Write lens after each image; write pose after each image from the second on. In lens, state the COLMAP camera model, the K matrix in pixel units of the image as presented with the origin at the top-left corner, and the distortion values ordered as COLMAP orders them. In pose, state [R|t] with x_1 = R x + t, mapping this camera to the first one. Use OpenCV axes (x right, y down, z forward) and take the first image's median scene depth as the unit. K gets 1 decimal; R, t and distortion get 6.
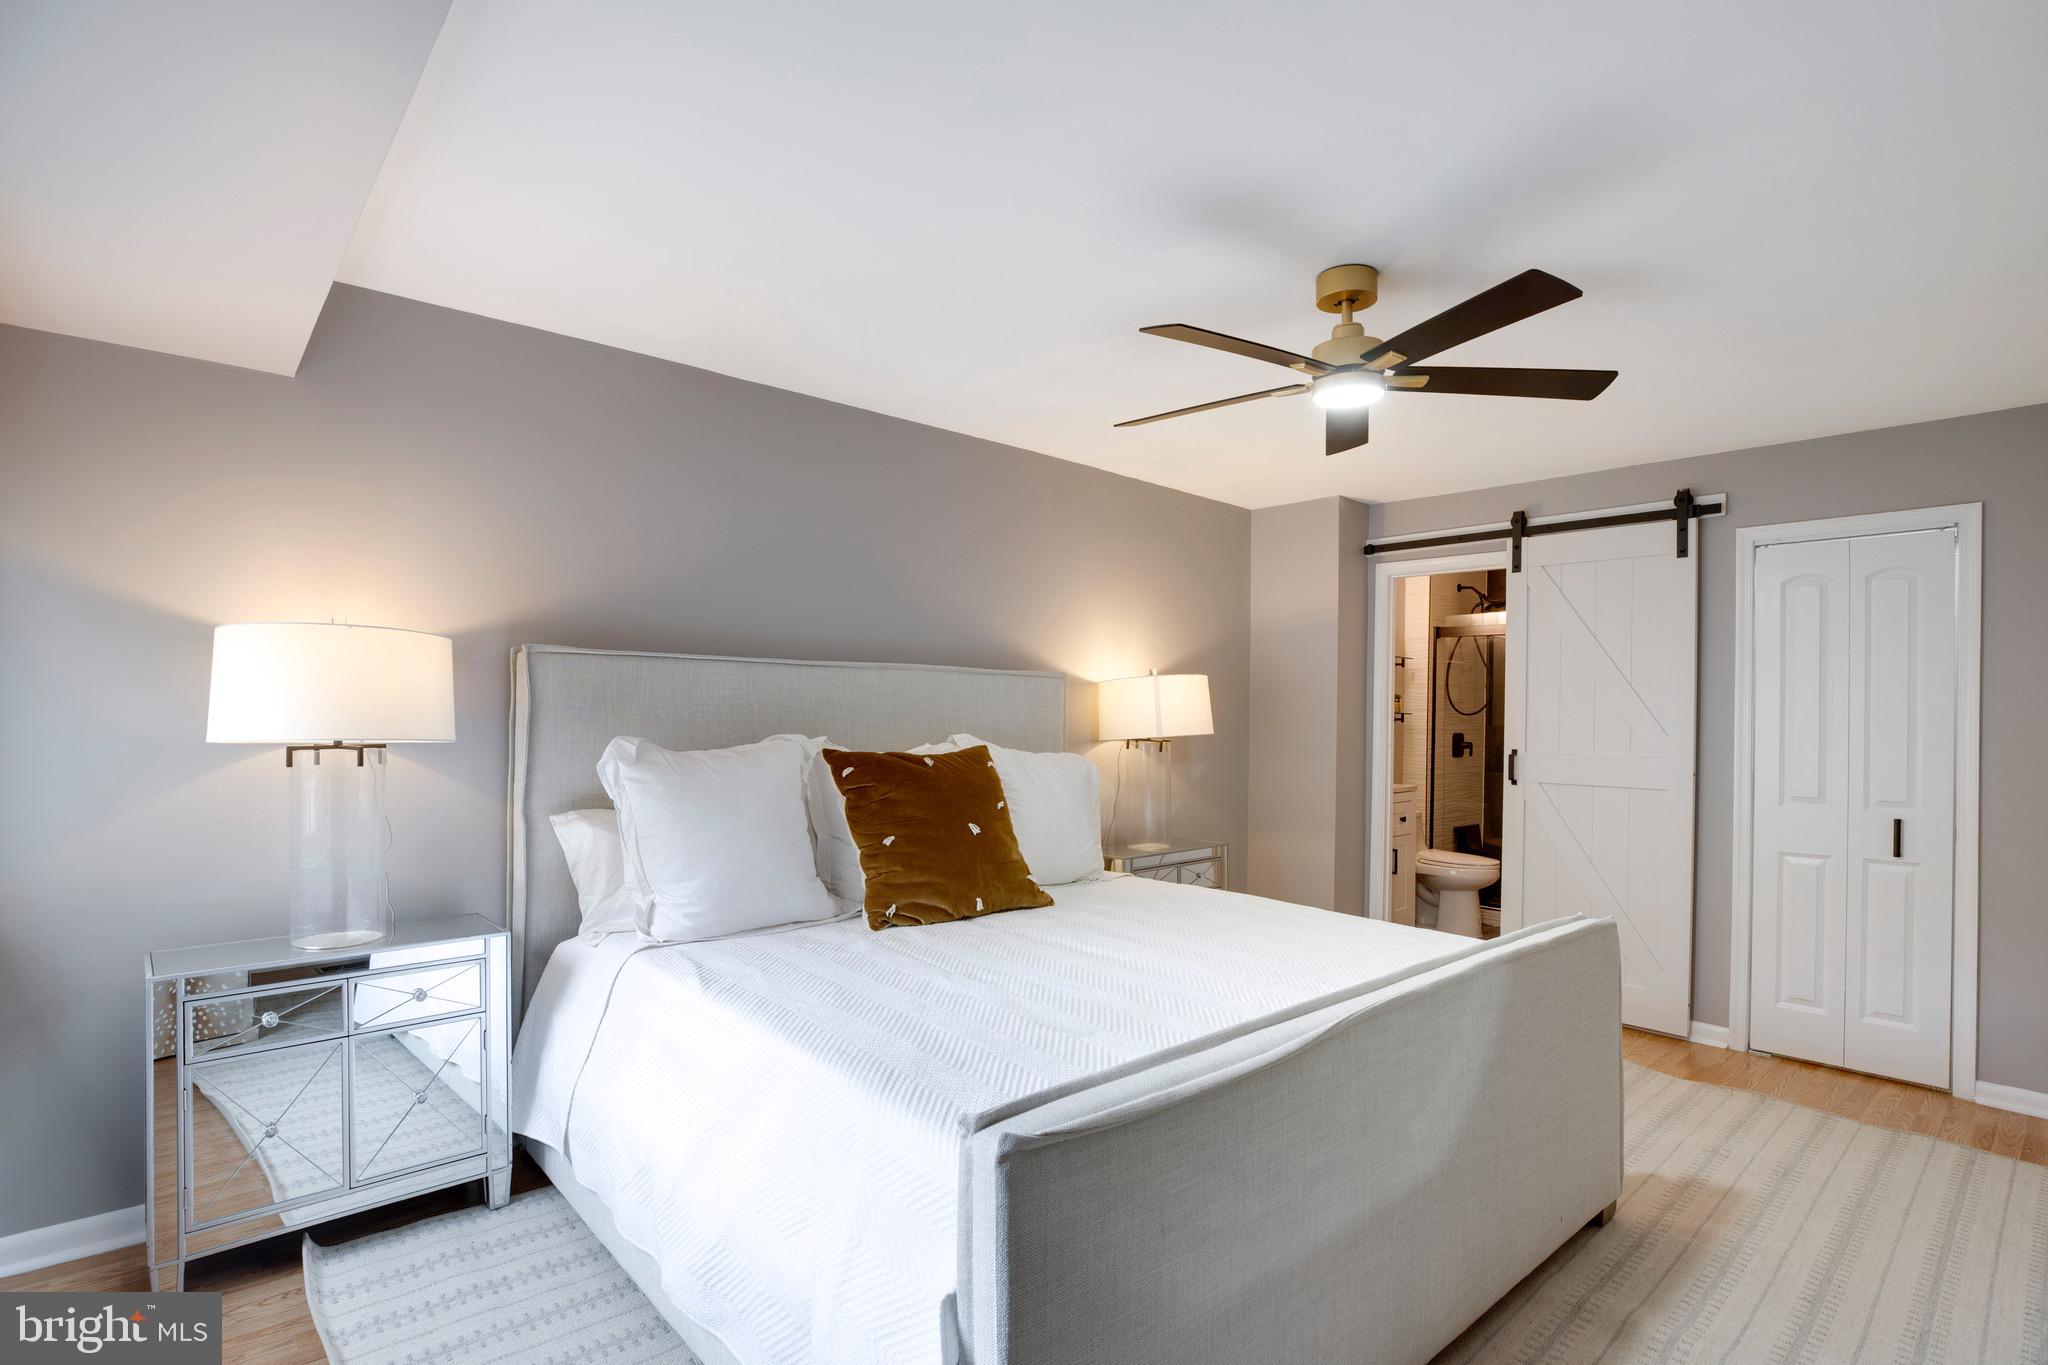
lens RADIAL K [[953.5, 0, 1022.4], [0, 953.5, 696.0], [0, 0, 1]] dist [-0.047373, 0.014883]
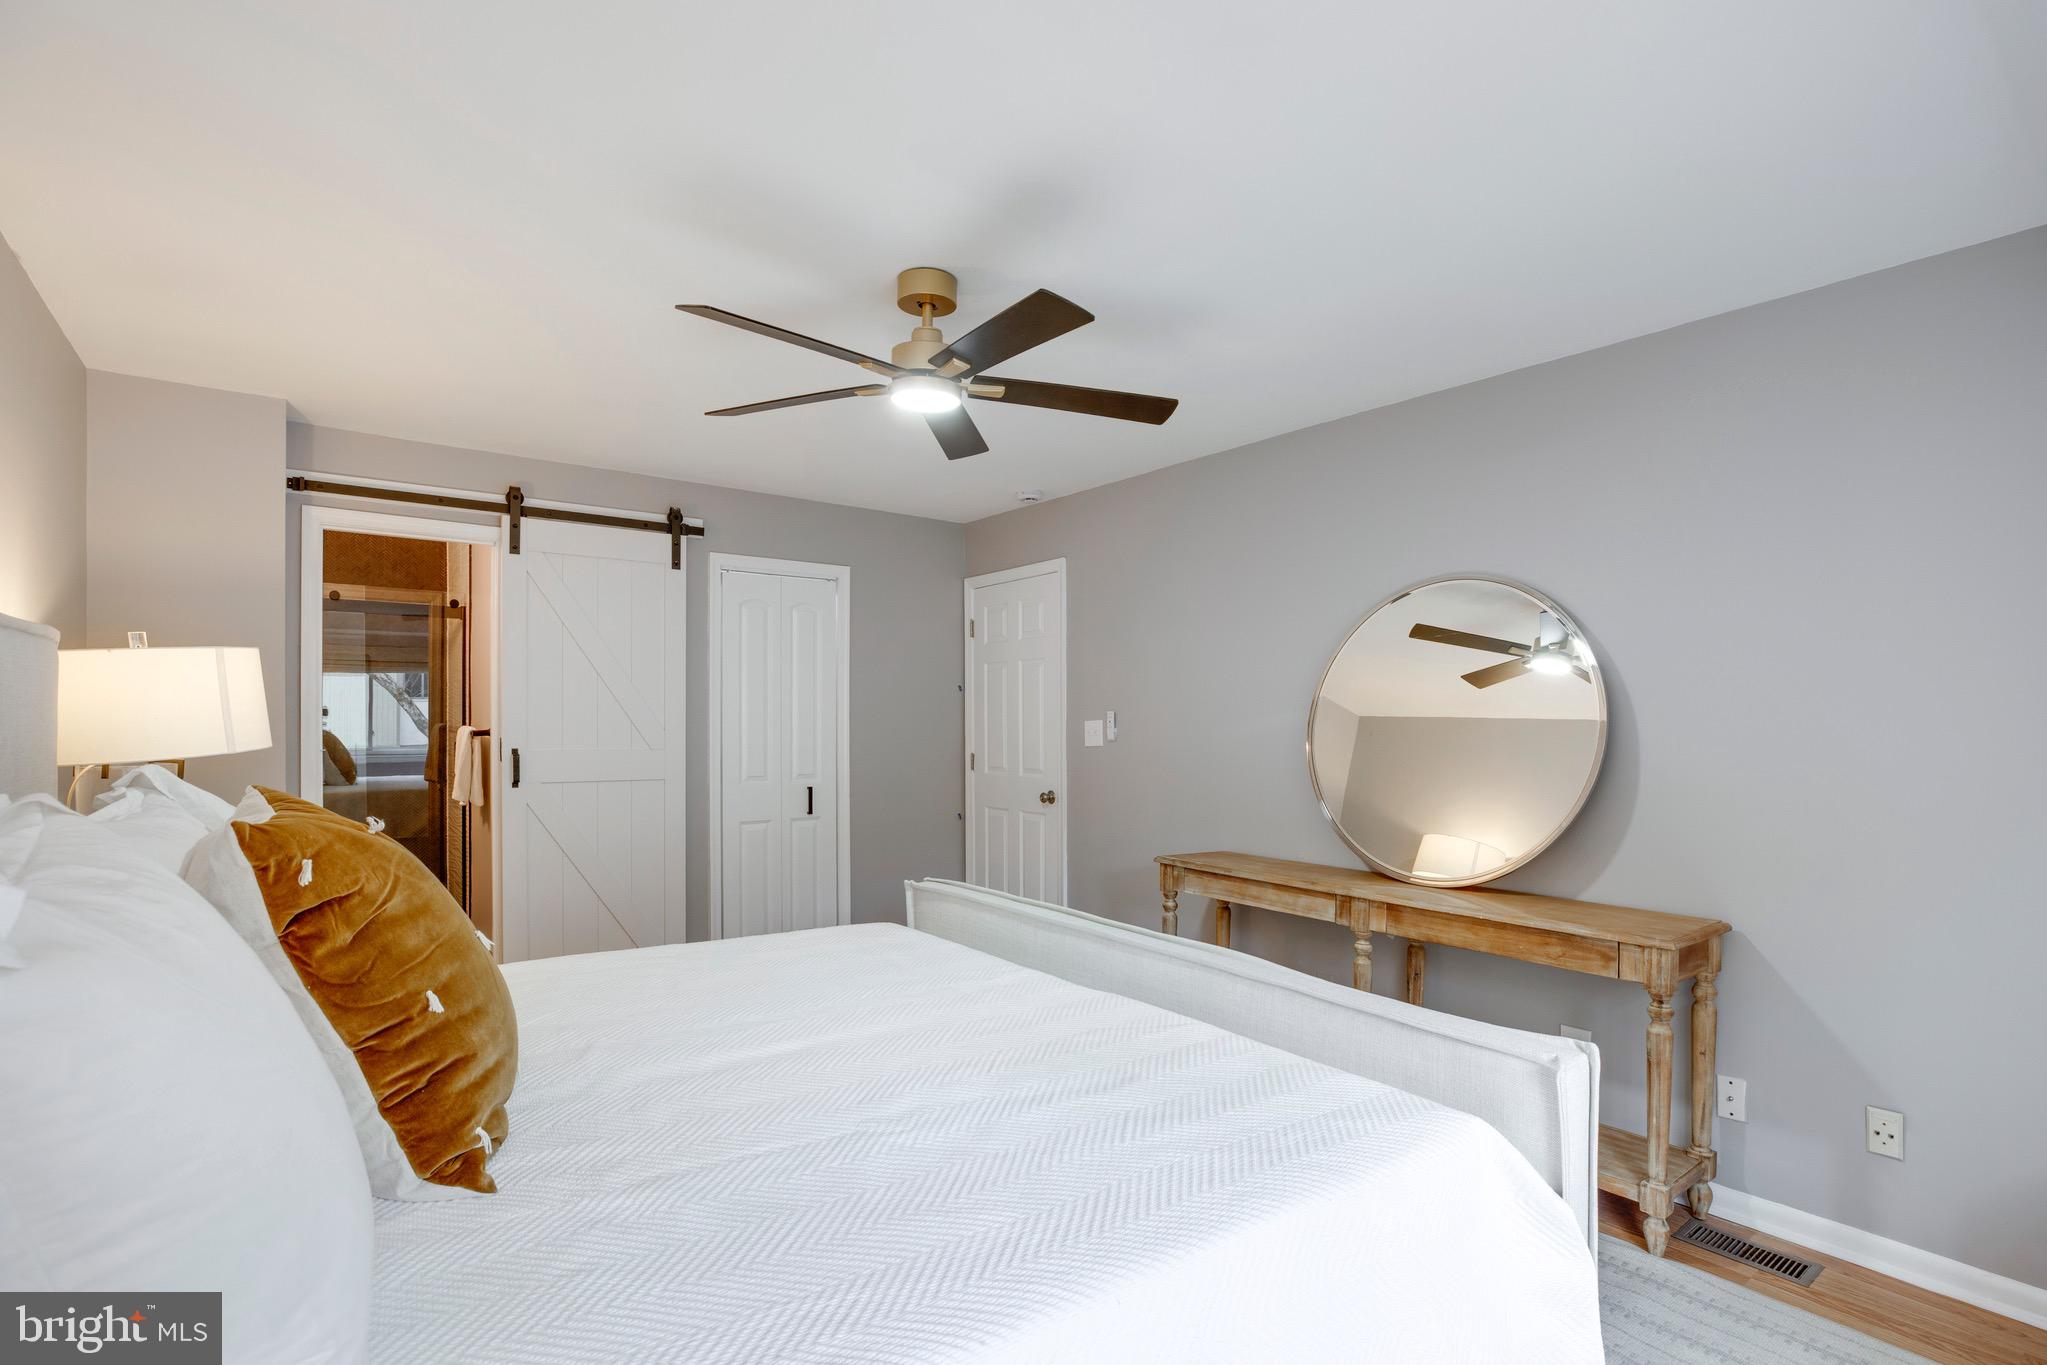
lens RADIAL K [[953.0, 0, 1021.9], [0, 953.0, 696.0], [0, 0, 1]] dist [-0.047373, 0.014883]
pose [[0.094852, 0.009520, 0.995446, -0.384349], [-0.025284, 0.999655, -0.007151, 0.002361], [-0.995170, -0.024490, 0.095060, 0.468625]]
